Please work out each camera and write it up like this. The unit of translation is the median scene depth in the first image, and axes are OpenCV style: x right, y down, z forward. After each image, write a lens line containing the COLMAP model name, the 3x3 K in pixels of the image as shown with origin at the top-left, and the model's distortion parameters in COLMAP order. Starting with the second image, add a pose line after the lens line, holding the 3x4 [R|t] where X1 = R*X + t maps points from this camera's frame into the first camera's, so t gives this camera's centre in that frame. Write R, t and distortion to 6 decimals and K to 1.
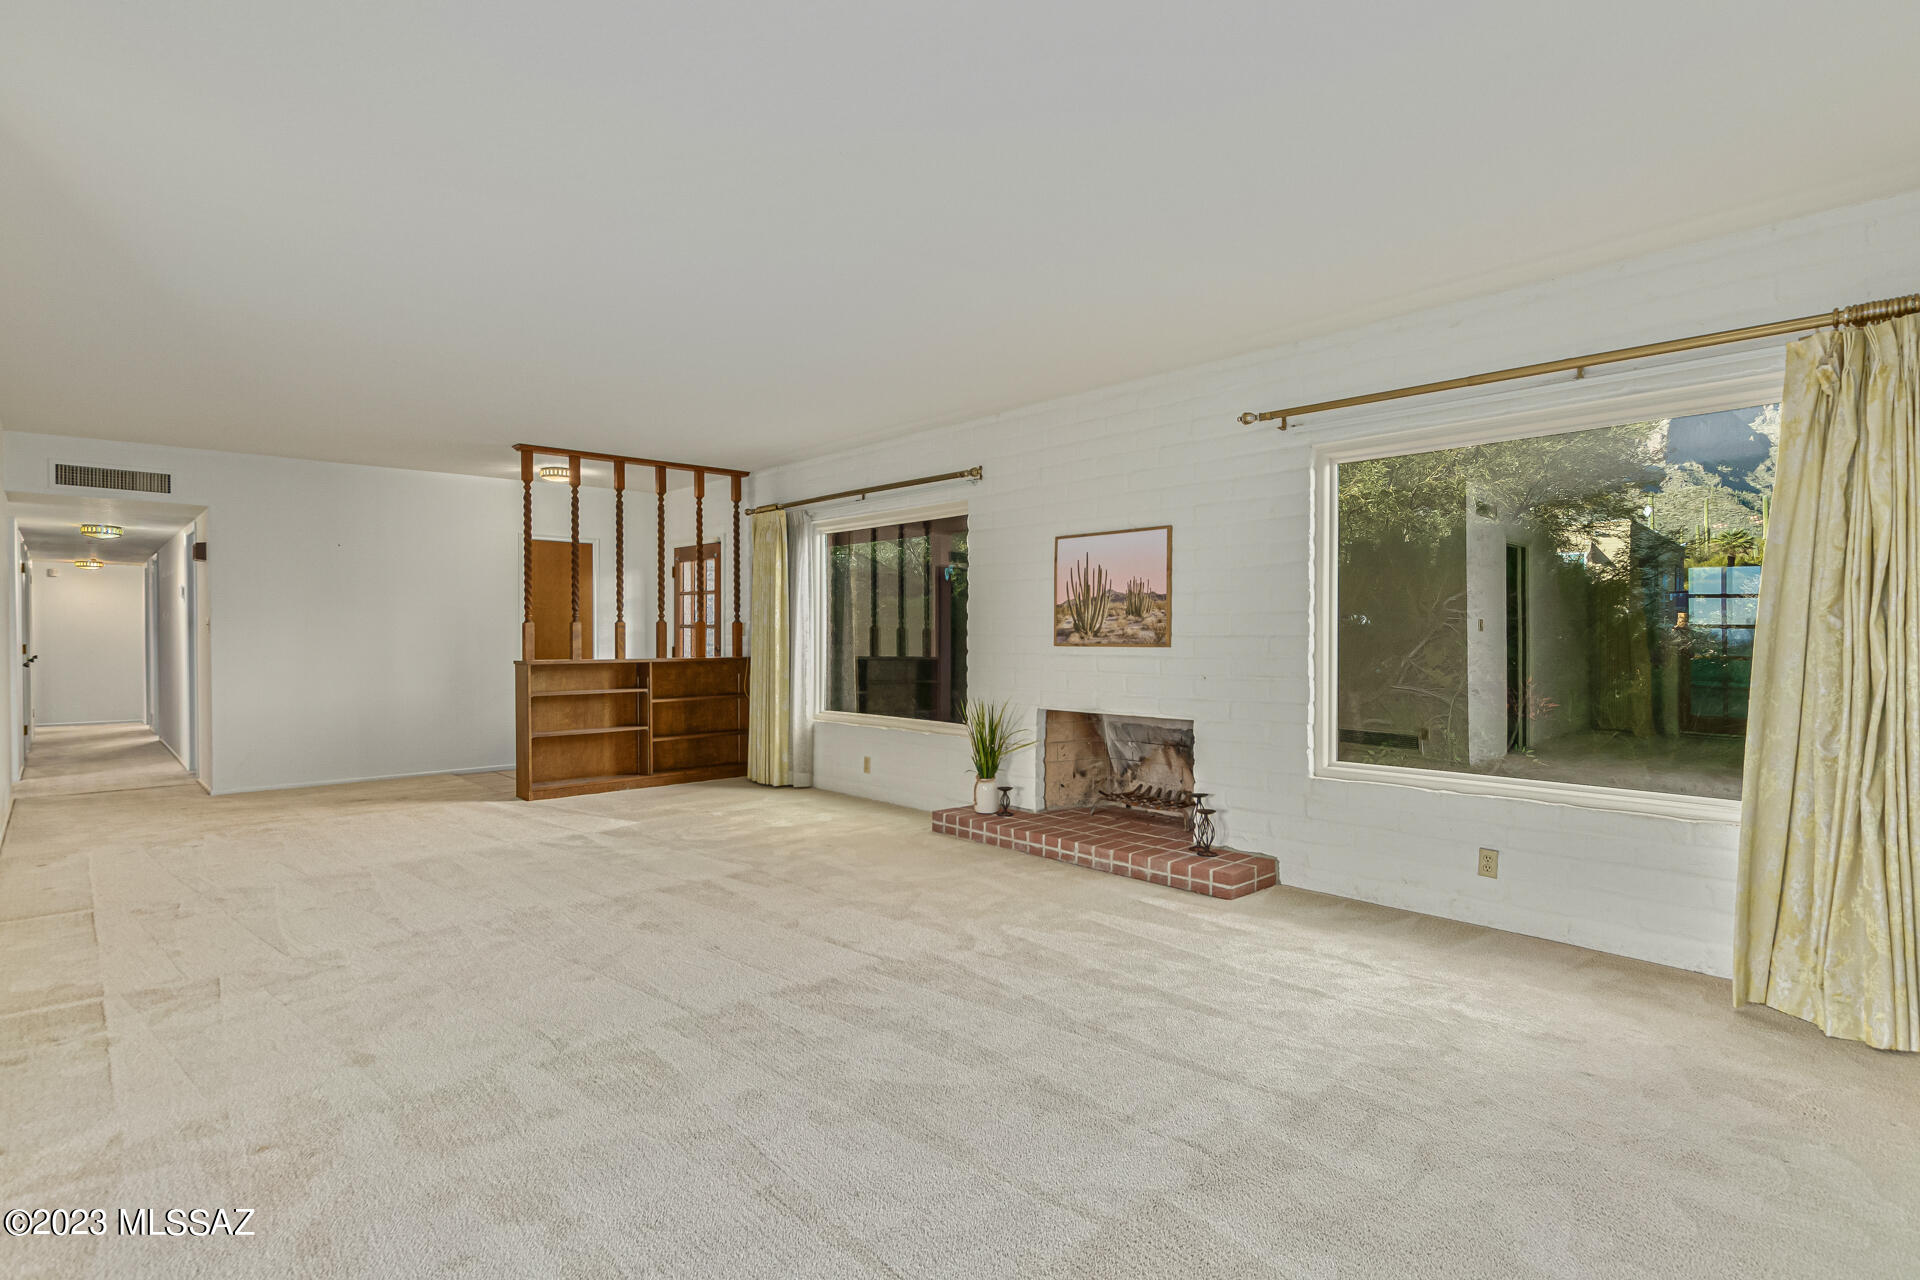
lens RADIAL K [[935.4, 0, 941.5], [0, 935.4, 643.8], [0, 0, 1]] dist [0.010010, -0.002725]
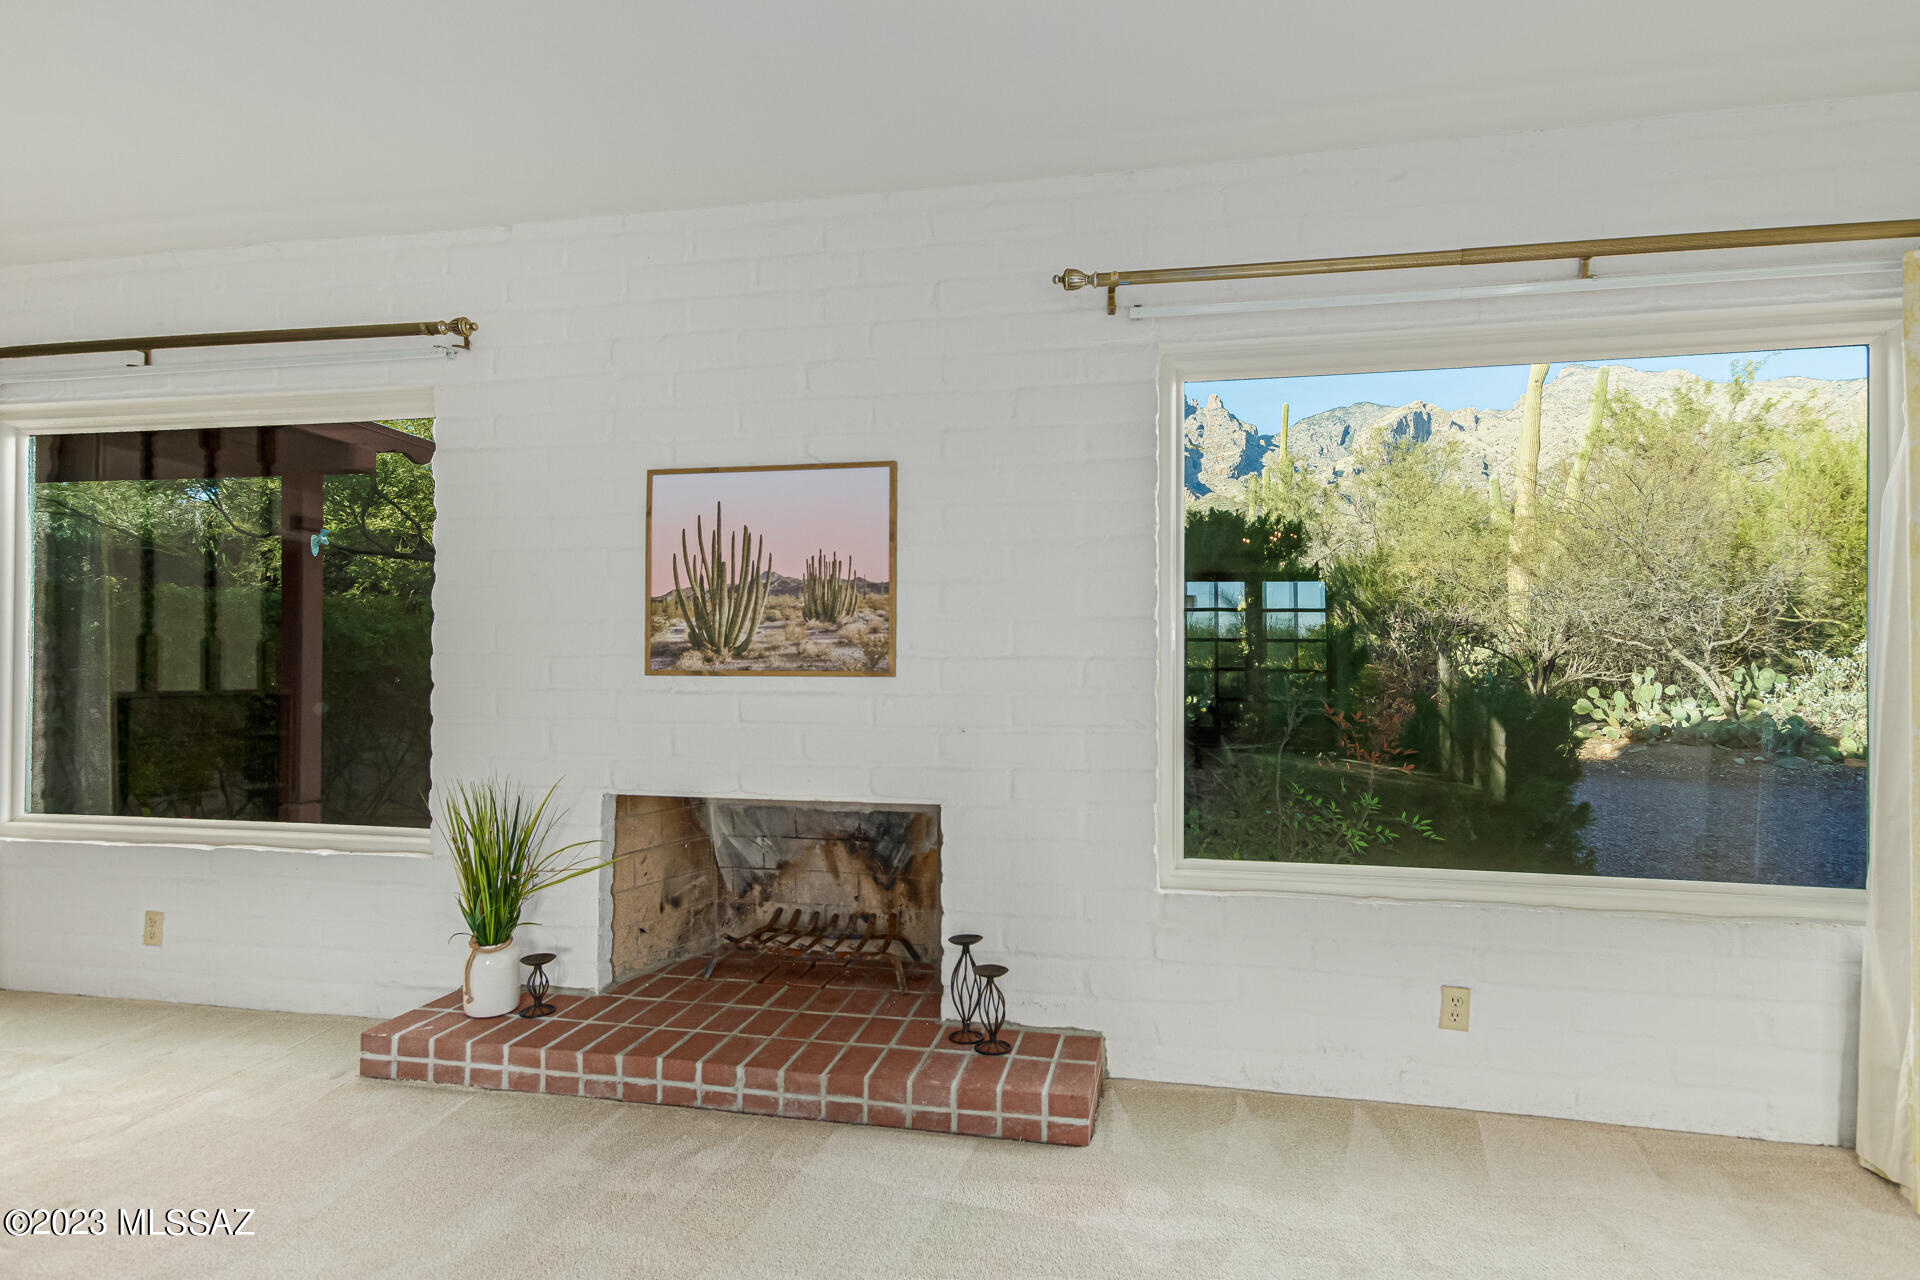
lens RADIAL K [[1019.9, 0, 961.7], [0, 1019.9, 639.5], [0, 0, 1]] dist [0.017909, -0.000584]
pose [[0.804013, 0.005088, 0.594590, -0.081275], [0.004399, 0.999885, -0.014504, -0.008945], [-0.594596, 0.014277, 0.803898, 0.440485]]
